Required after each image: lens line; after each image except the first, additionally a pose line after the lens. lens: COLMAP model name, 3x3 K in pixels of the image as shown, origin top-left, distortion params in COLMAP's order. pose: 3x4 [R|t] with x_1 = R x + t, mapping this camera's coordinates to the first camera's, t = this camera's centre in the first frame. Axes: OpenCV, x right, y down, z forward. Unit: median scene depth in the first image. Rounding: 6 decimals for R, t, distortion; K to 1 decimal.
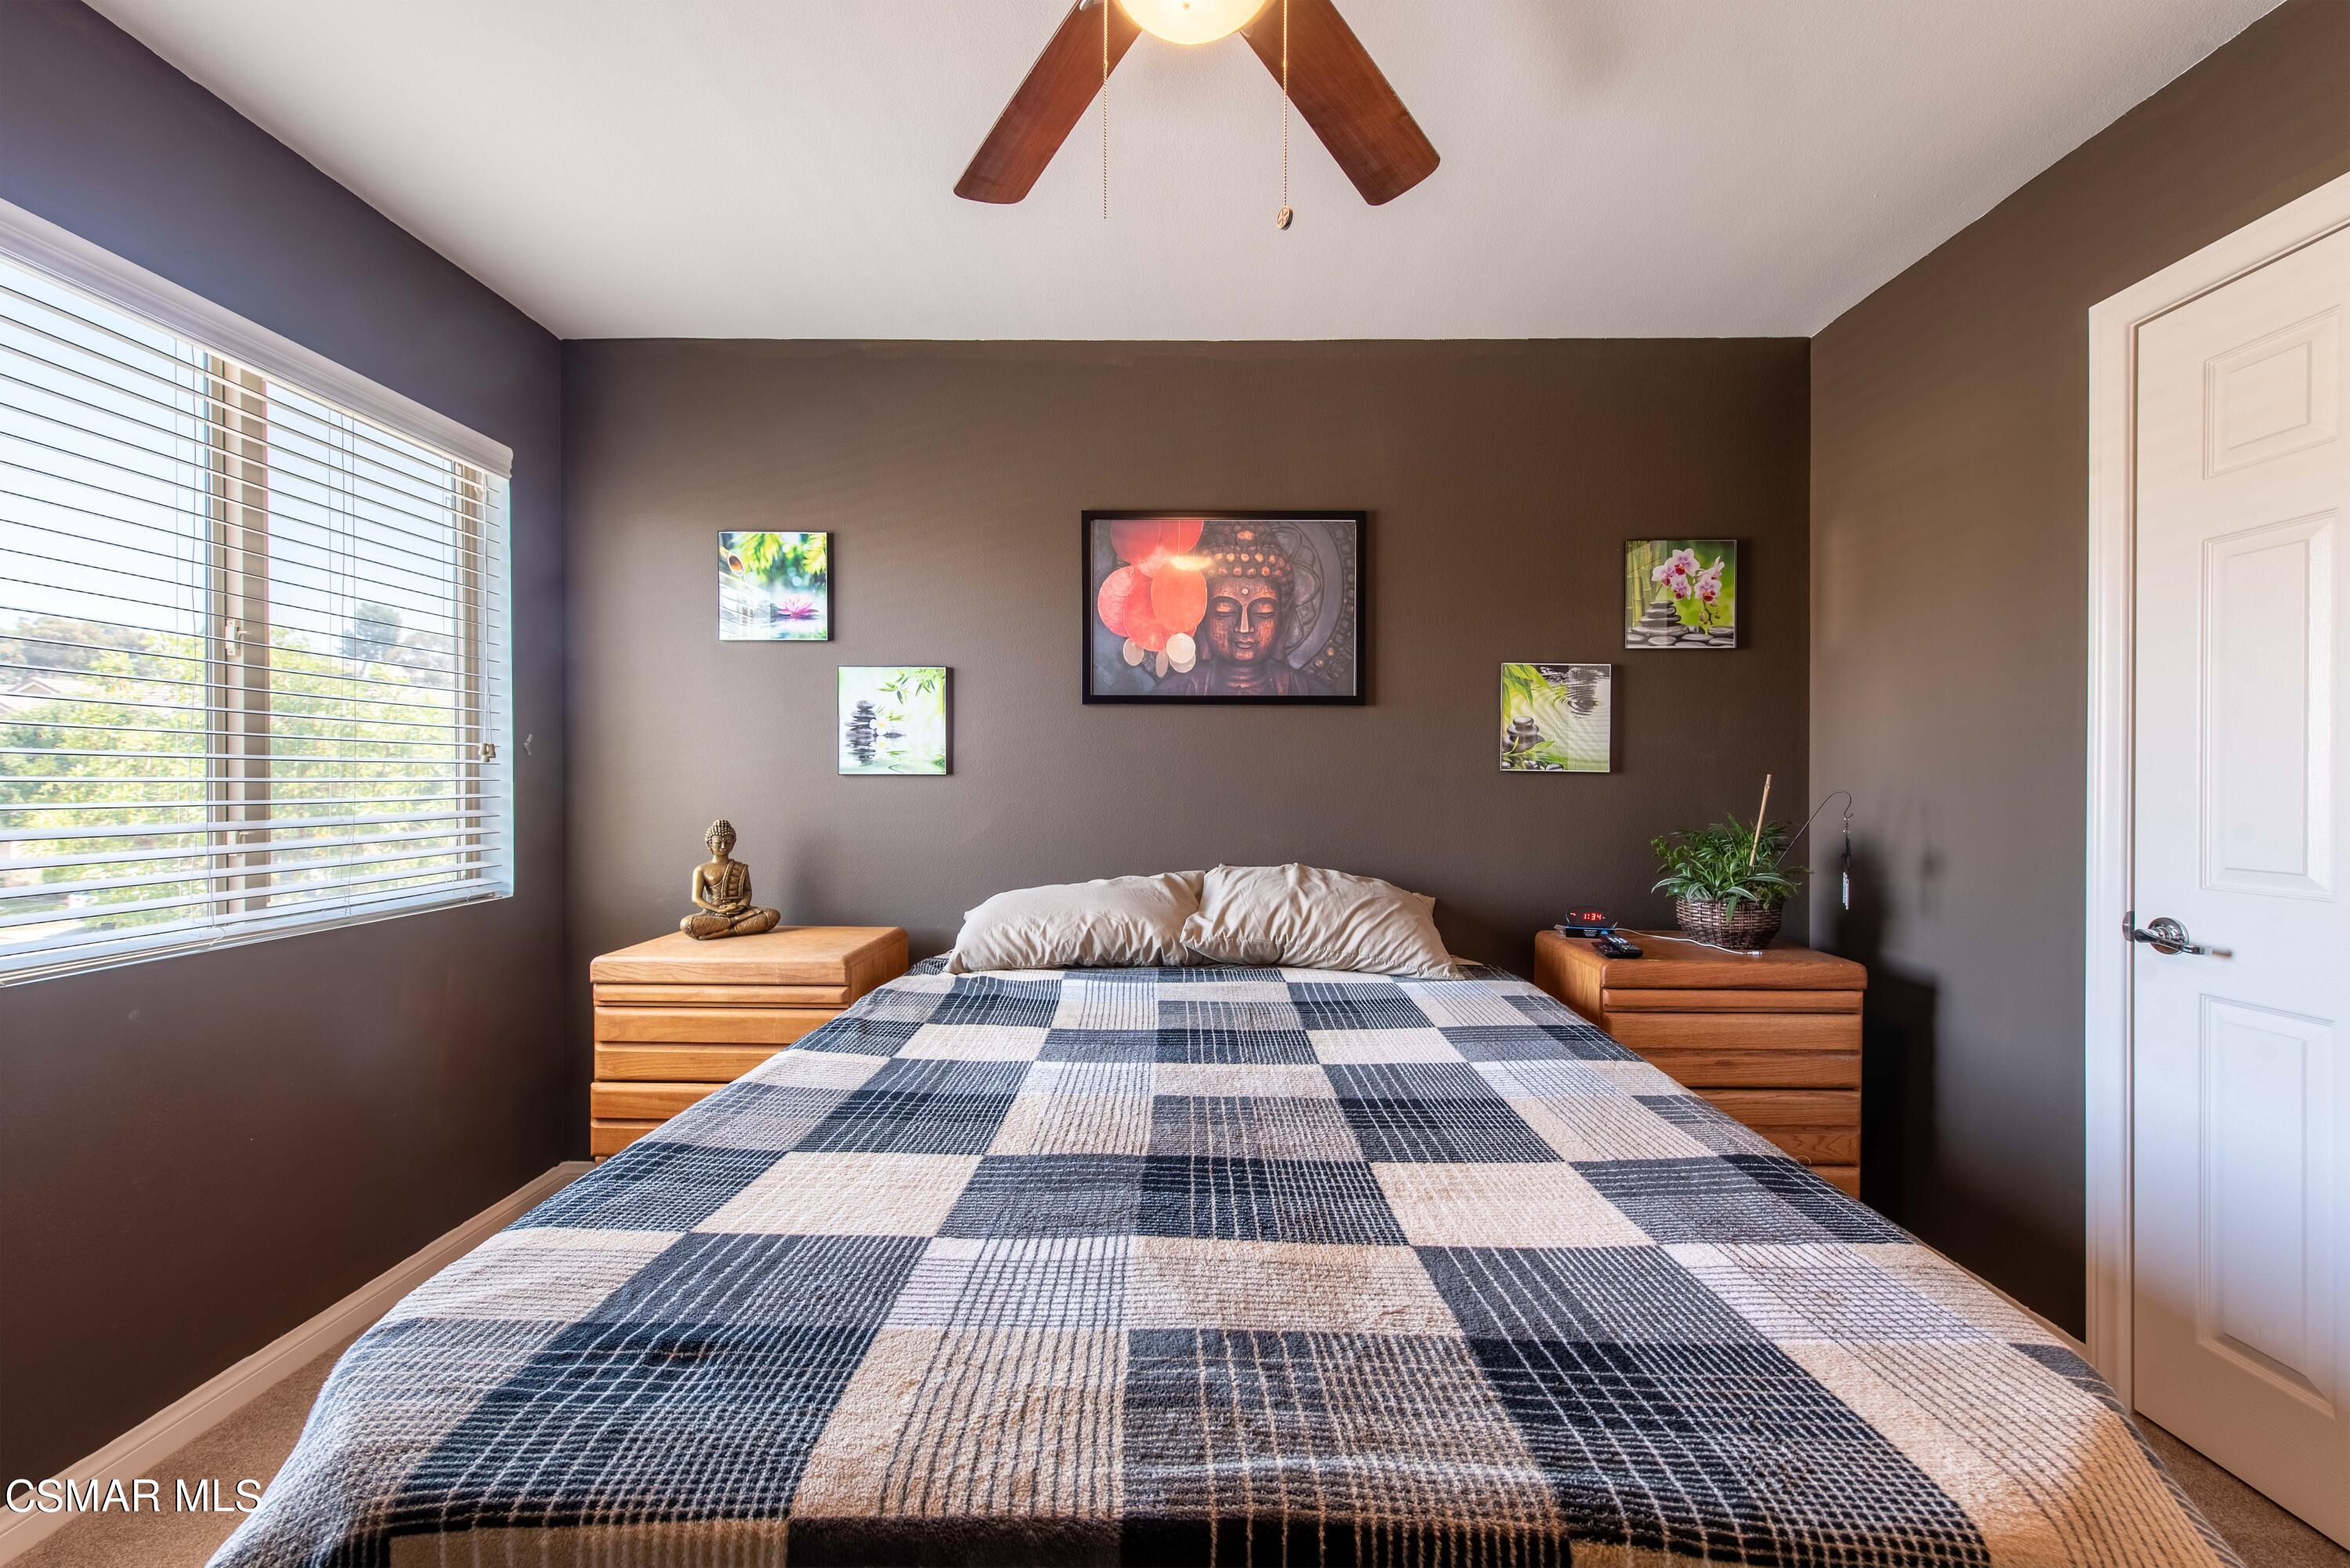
lens RADIAL K [[916.1, 0, 1171.4], [0, 916.1, 785.1], [0, 0, 1]] dist [0.008359, -0.002237]
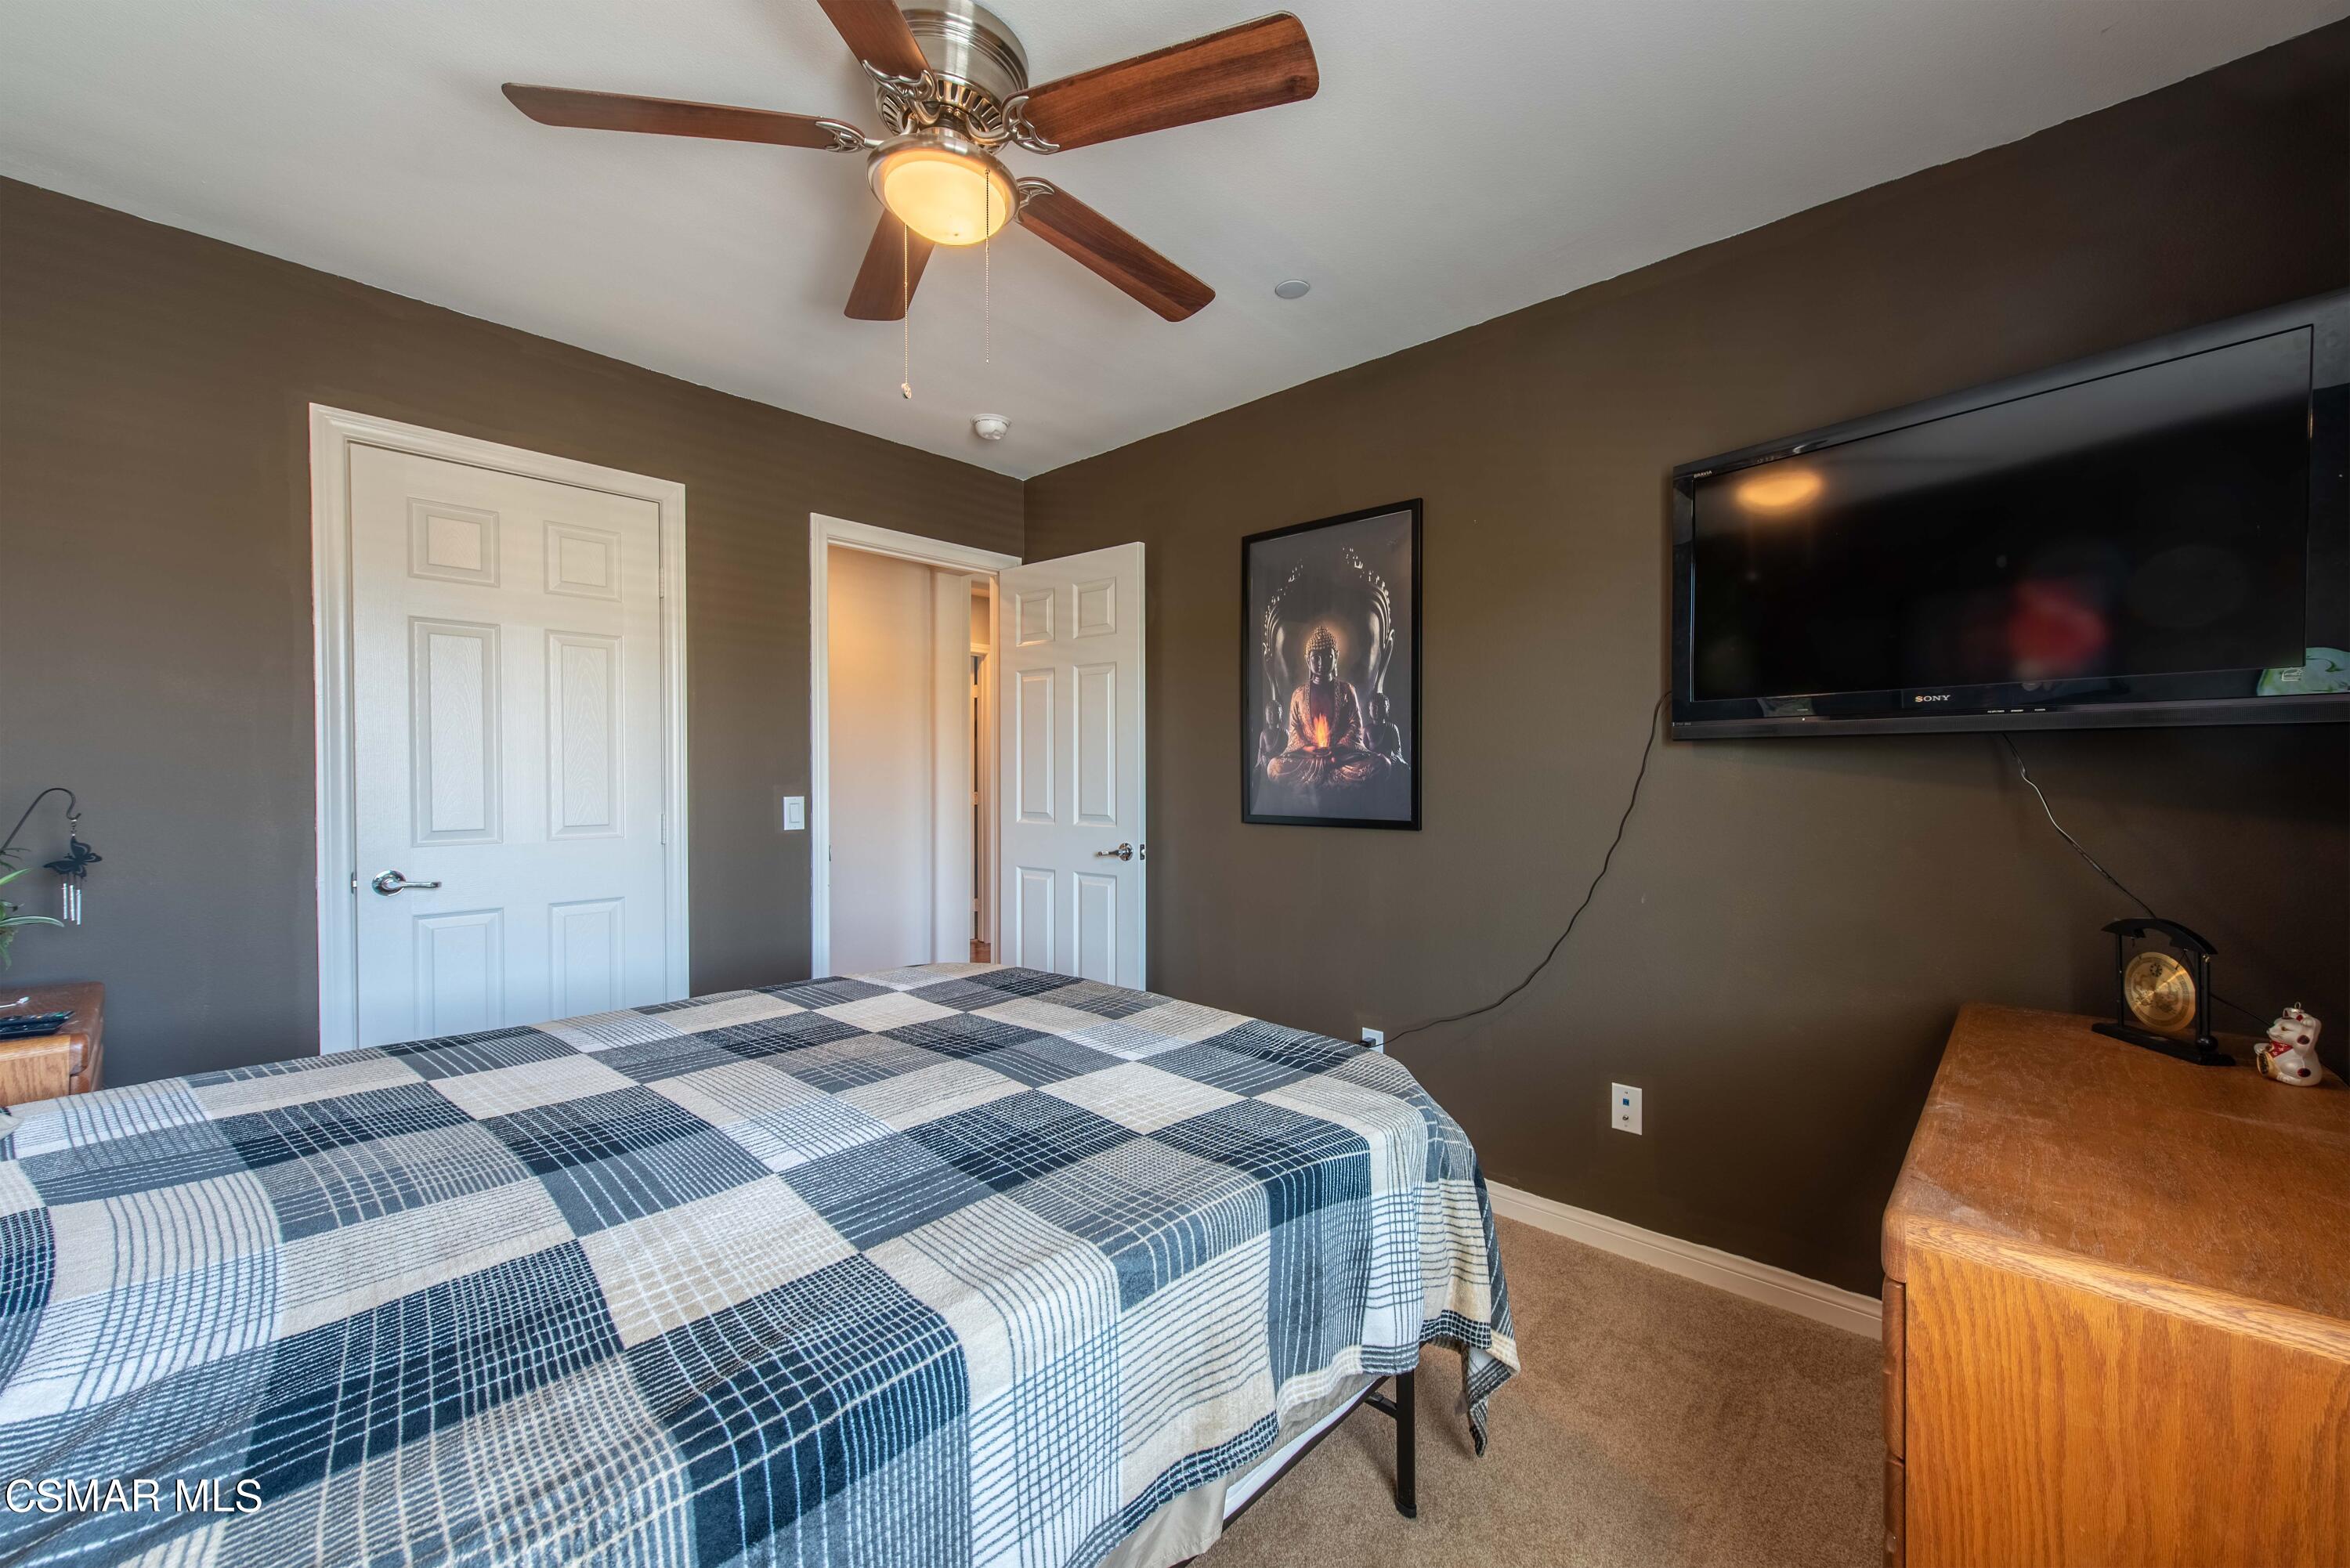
lens RADIAL K [[916.1, 0, 1177.7], [0, 916.1, 777.5], [0, 0, 1]] dist [0.008359, -0.002237]
pose [[-0.739381, -0.009616, 0.673219, -1.126474], [0.000553, 0.999889, 0.014890, -0.030817], [-0.673288, 0.011382, -0.739293, 1.711463]]
